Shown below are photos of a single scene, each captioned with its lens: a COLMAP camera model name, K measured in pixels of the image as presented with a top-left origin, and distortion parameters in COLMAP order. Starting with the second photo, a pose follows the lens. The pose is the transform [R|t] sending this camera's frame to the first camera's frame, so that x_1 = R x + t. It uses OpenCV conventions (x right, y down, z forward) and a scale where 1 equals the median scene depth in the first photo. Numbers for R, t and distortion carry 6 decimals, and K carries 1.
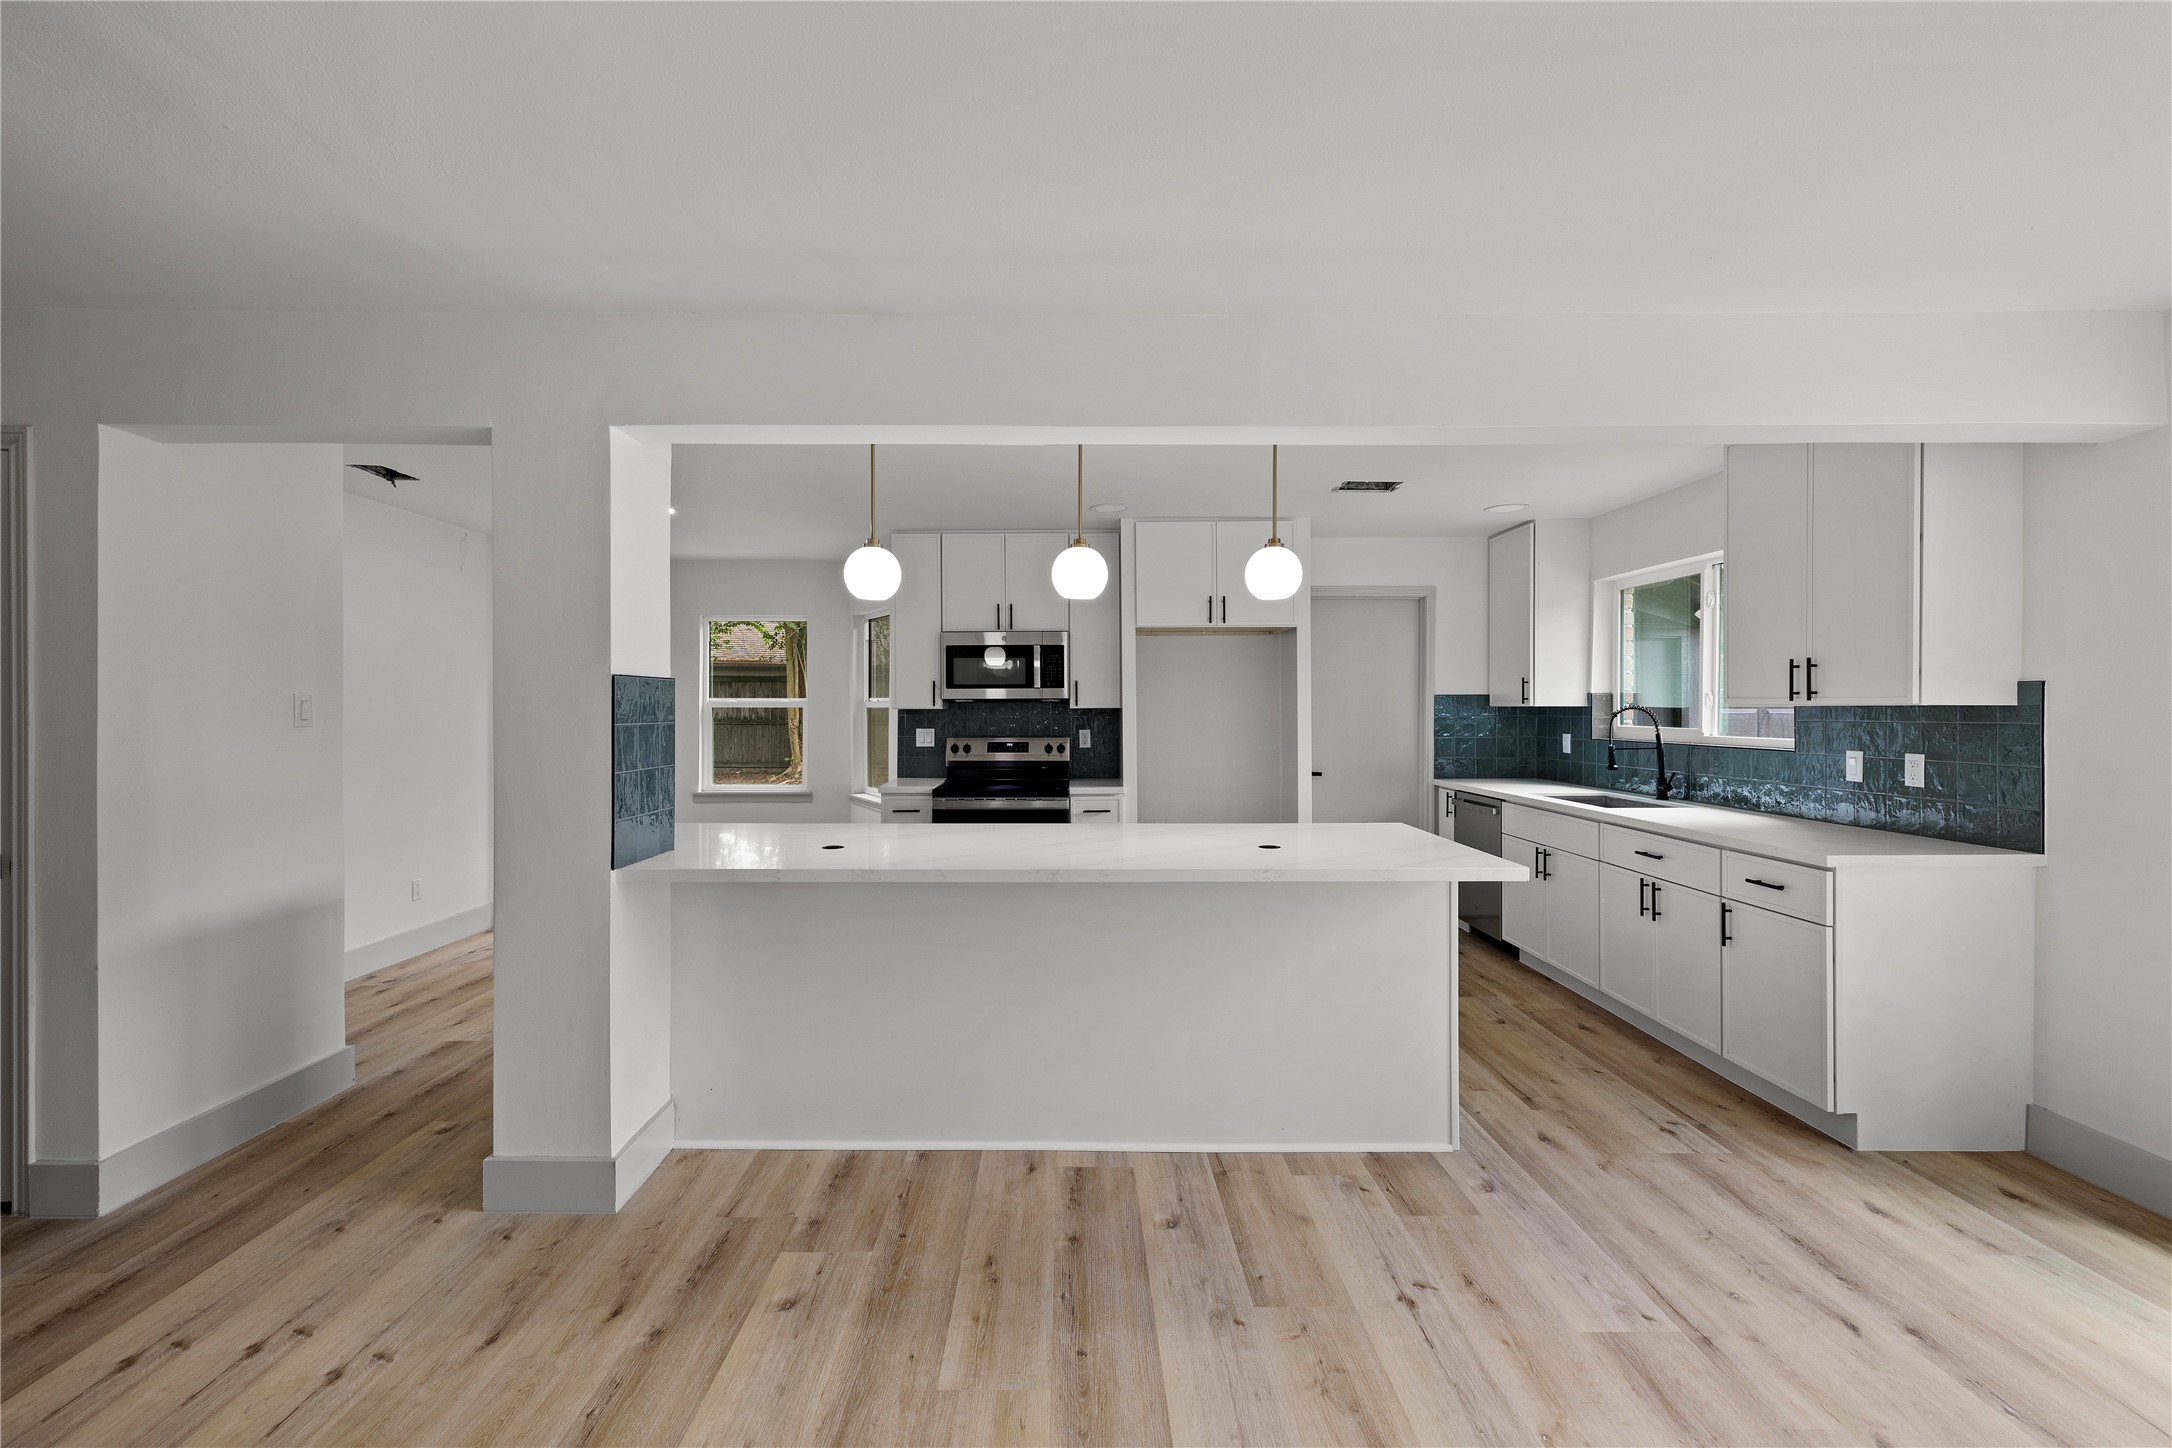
lens RADIAL K [[929.0, 0, 1083.7], [0, 929.0, 710.2], [0, 0, 1]] dist [-0.001329, 0.001151]
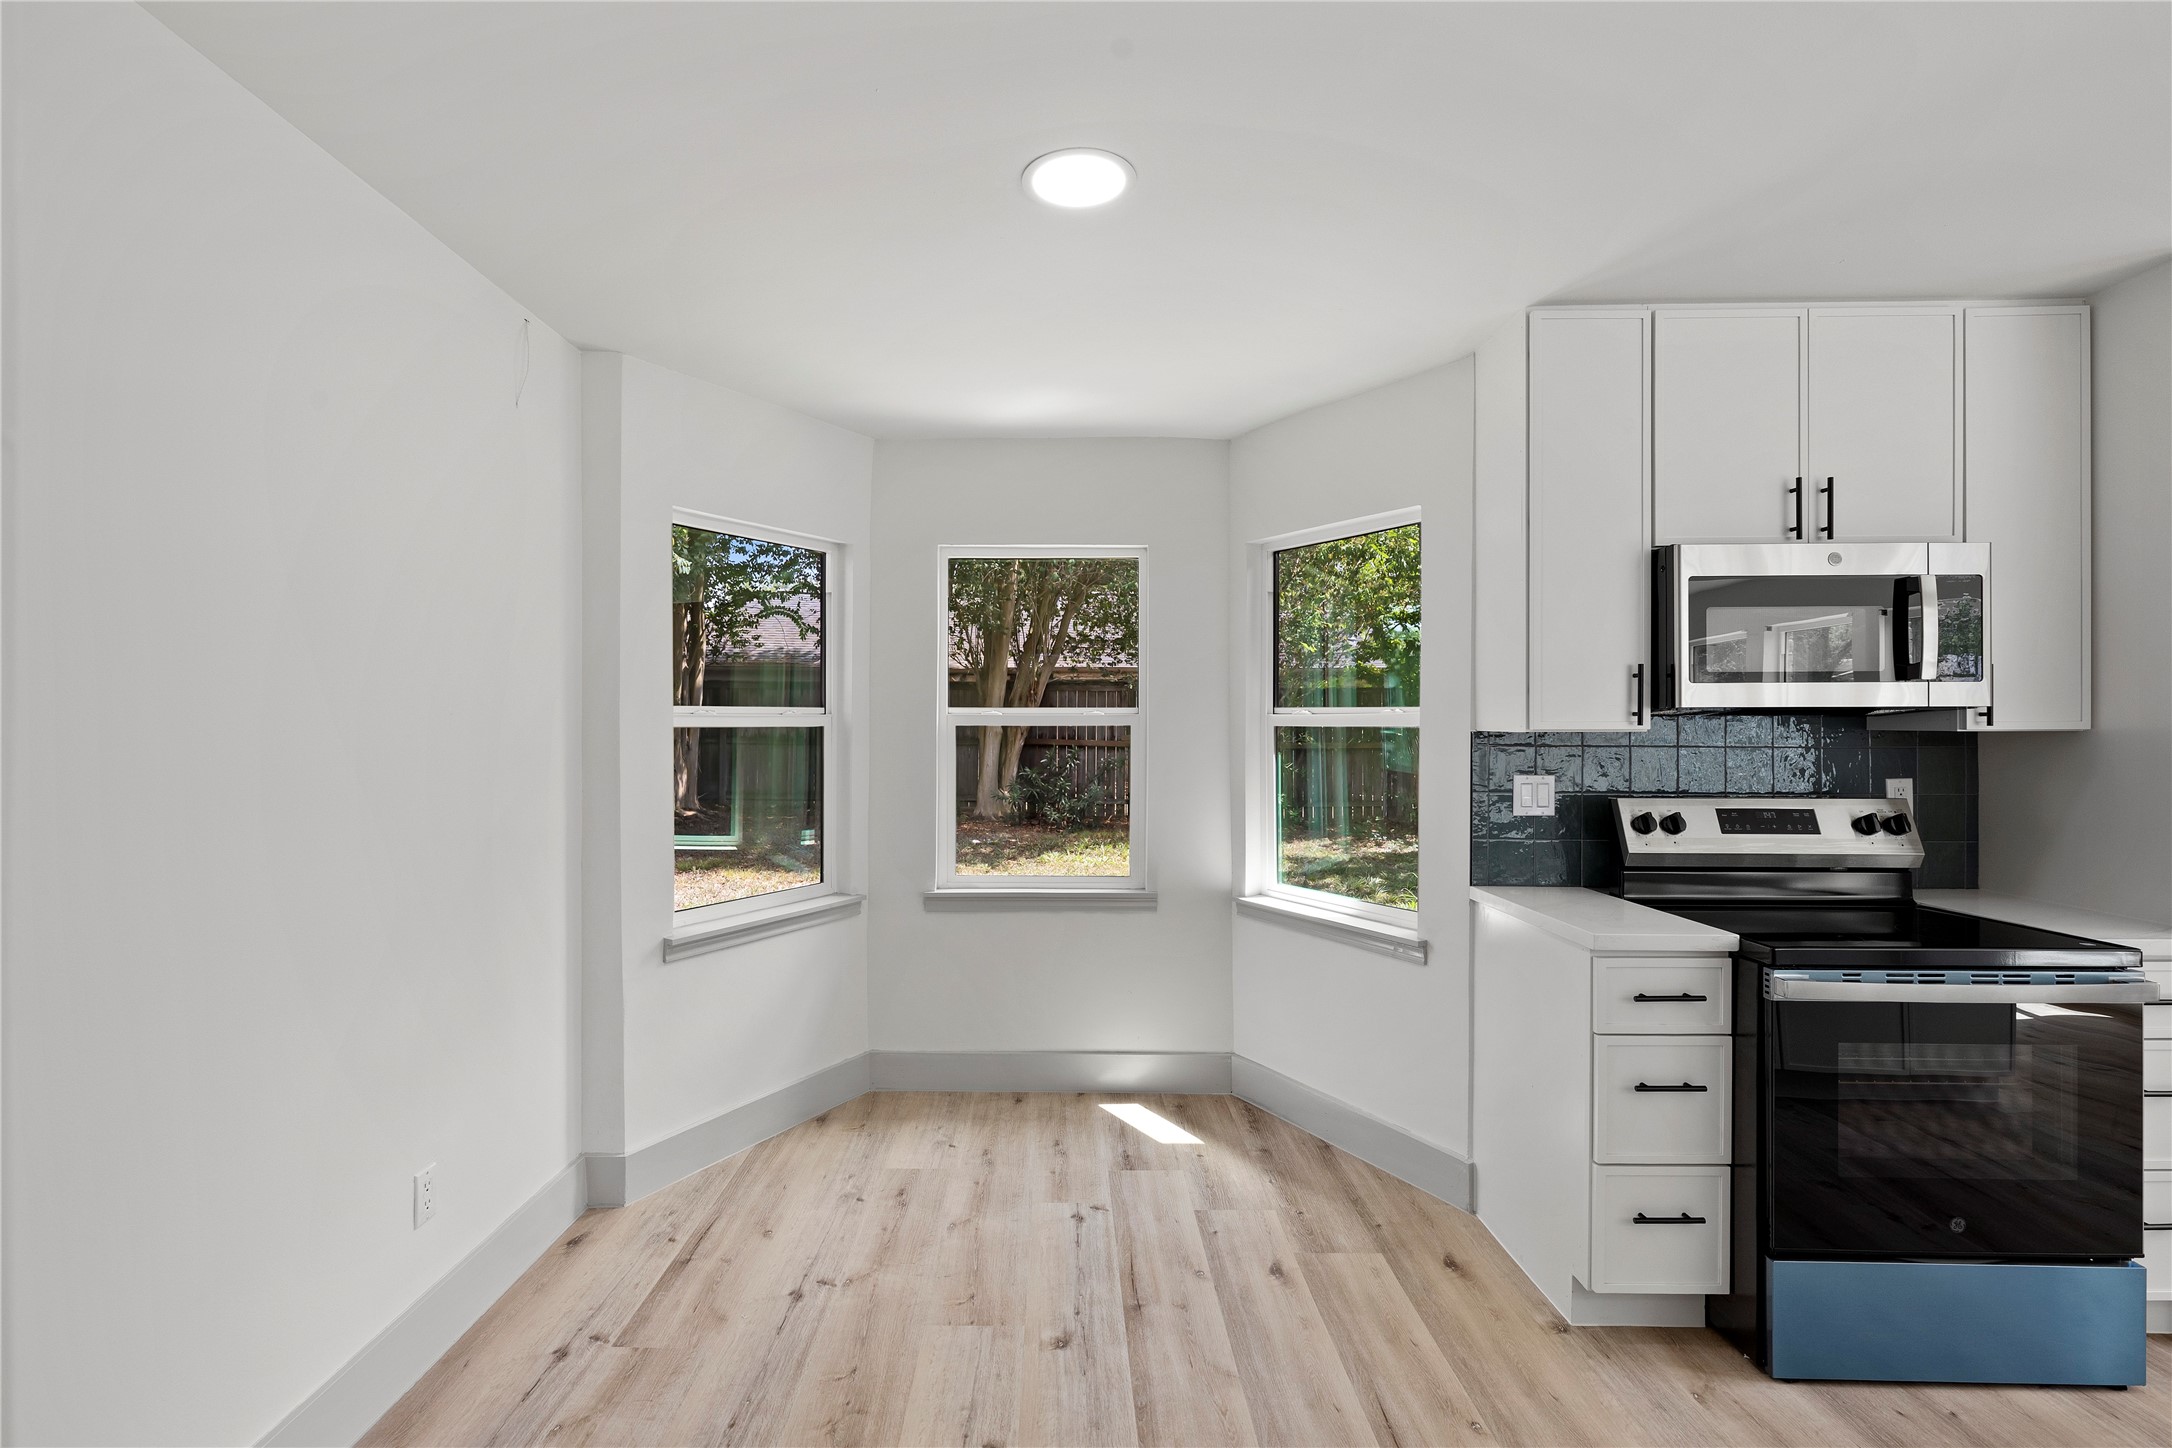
lens RADIAL K [[1023.8, 0, 1036.3], [0, 1023.8, 720.7], [0, 0, 1]] dist [-0.008066, 0.001487]
pose [[0.999556, 0.001663, -0.029737, -0.746254], [-0.001829, 0.999983, -0.005537, -0.005466], [0.029728, 0.005589, 0.999542, 0.958494]]
